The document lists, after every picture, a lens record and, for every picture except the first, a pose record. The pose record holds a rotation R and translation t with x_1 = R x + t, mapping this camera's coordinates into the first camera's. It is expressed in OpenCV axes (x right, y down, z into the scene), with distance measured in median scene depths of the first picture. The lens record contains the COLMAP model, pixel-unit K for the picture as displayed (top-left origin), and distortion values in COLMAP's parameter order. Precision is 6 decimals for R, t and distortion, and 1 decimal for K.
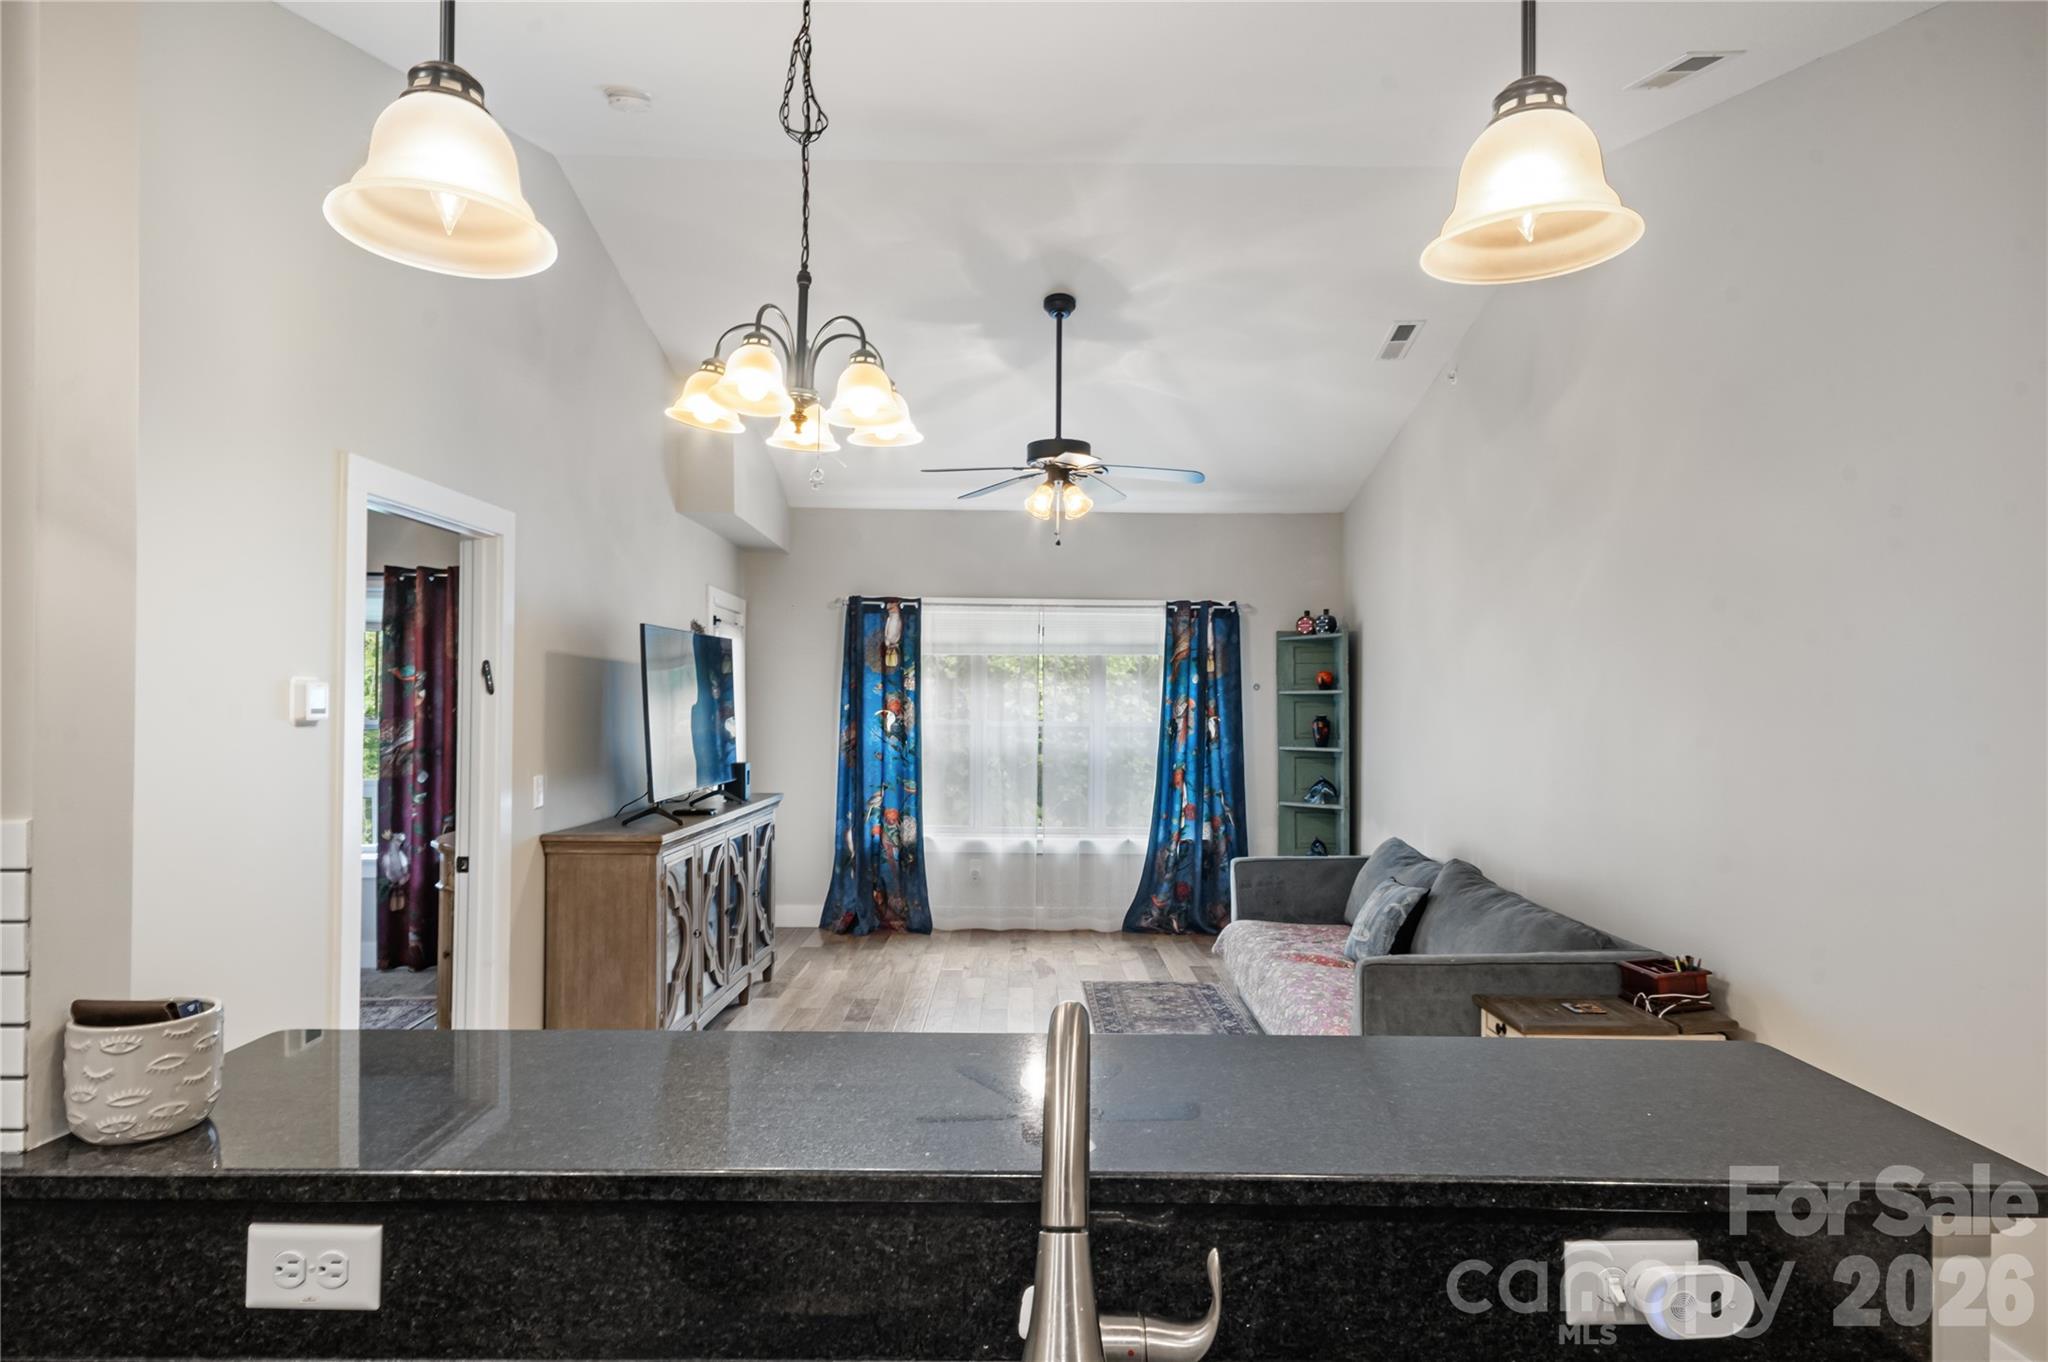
lens RADIAL K [[1191.9, 0, 1025.1], [0, 1191.9, 690.6], [0, 0, 1]] dist [0.015028, 0.002038]
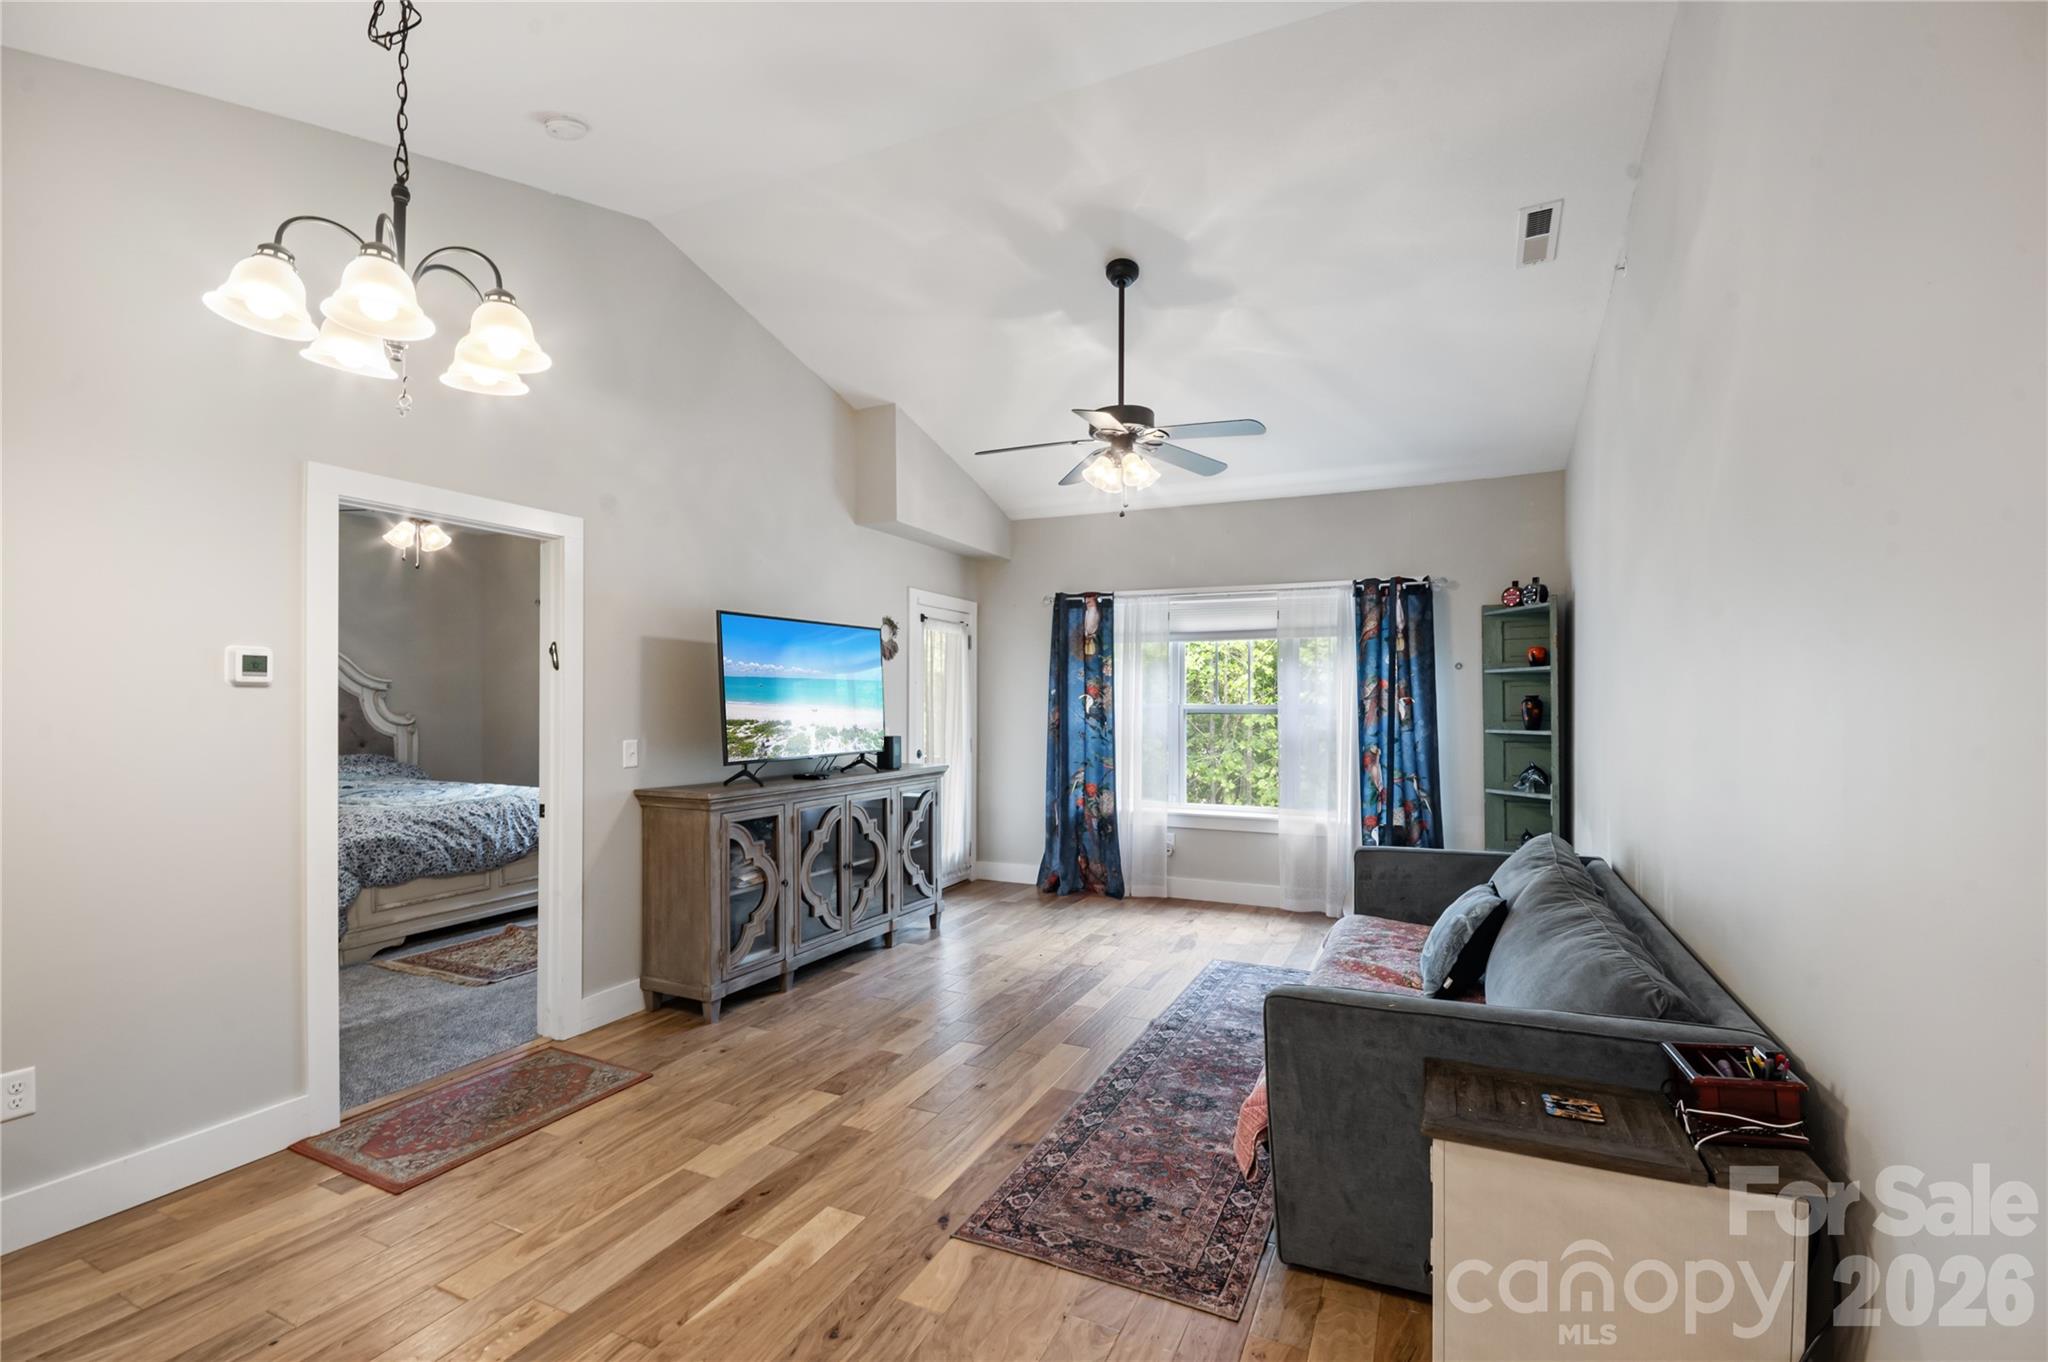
lens RADIAL K [[914.4, 0, 1020.9], [0, 914.4, 698.2], [0, 0, 1]] dist [0.000267, -0.002613]
pose [[0.899809, -0.009033, -0.436191, 0.239771], [0.009742, 0.999952, -0.000611, 0.023703], [0.436176, -0.003700, 0.899854, 0.245690]]
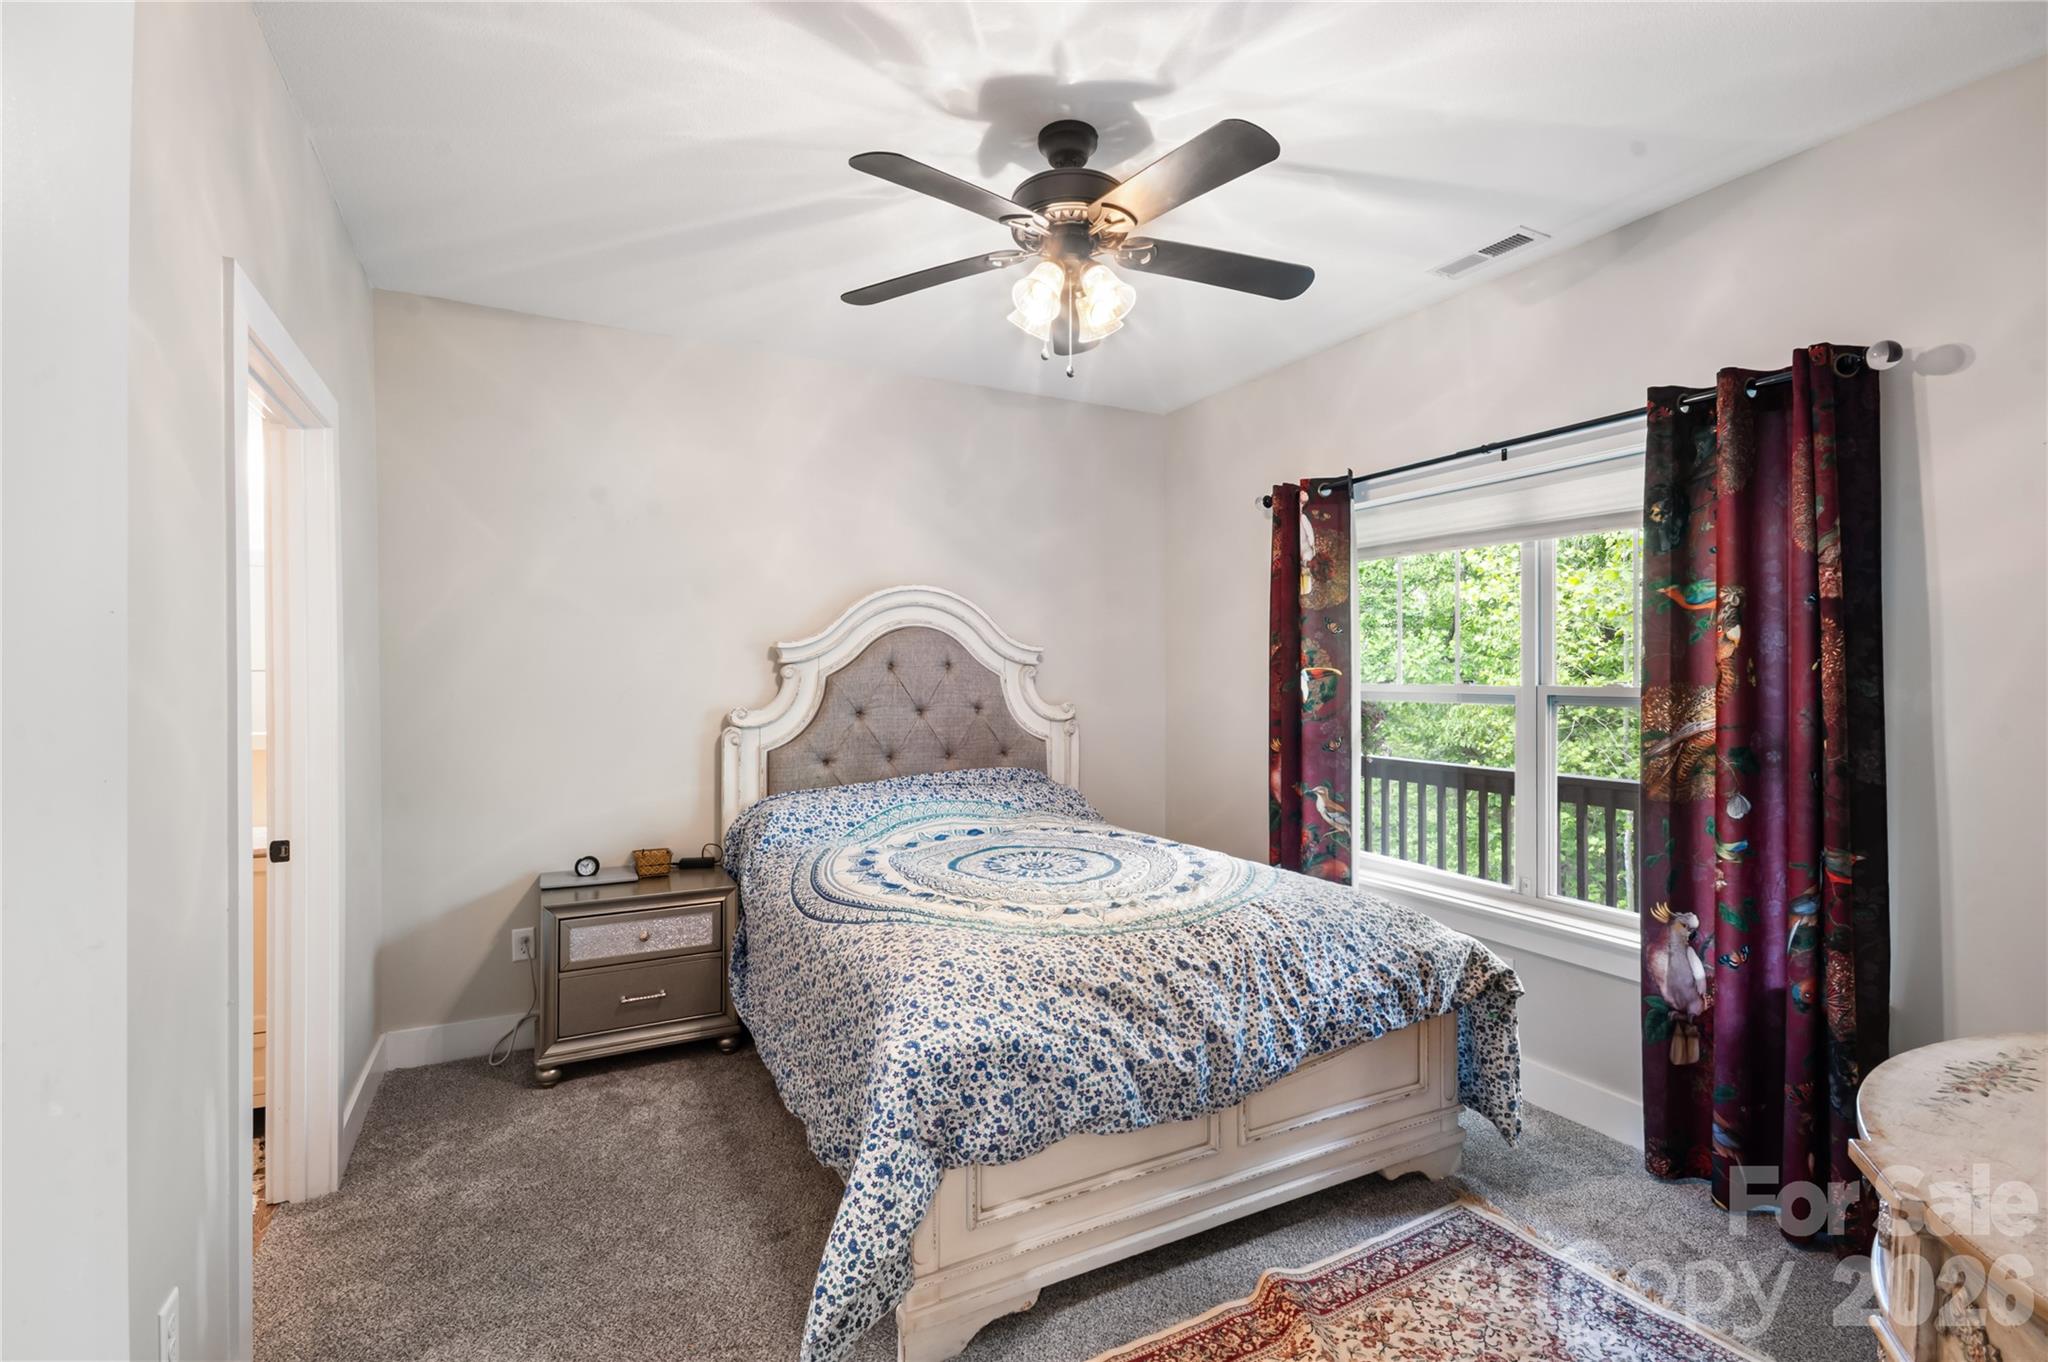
lens RADIAL K [[914.4, 0, 1017.7], [0, 914.4, 675.0], [0, 0, 1]] dist [0.000267, -0.002613]
pose [[0.443257, -0.010395, -0.896334, -0.300486], [0.011827, 0.999914, -0.005747, 0.017720], [0.896316, -0.008054, 0.443342, 0.575272]]
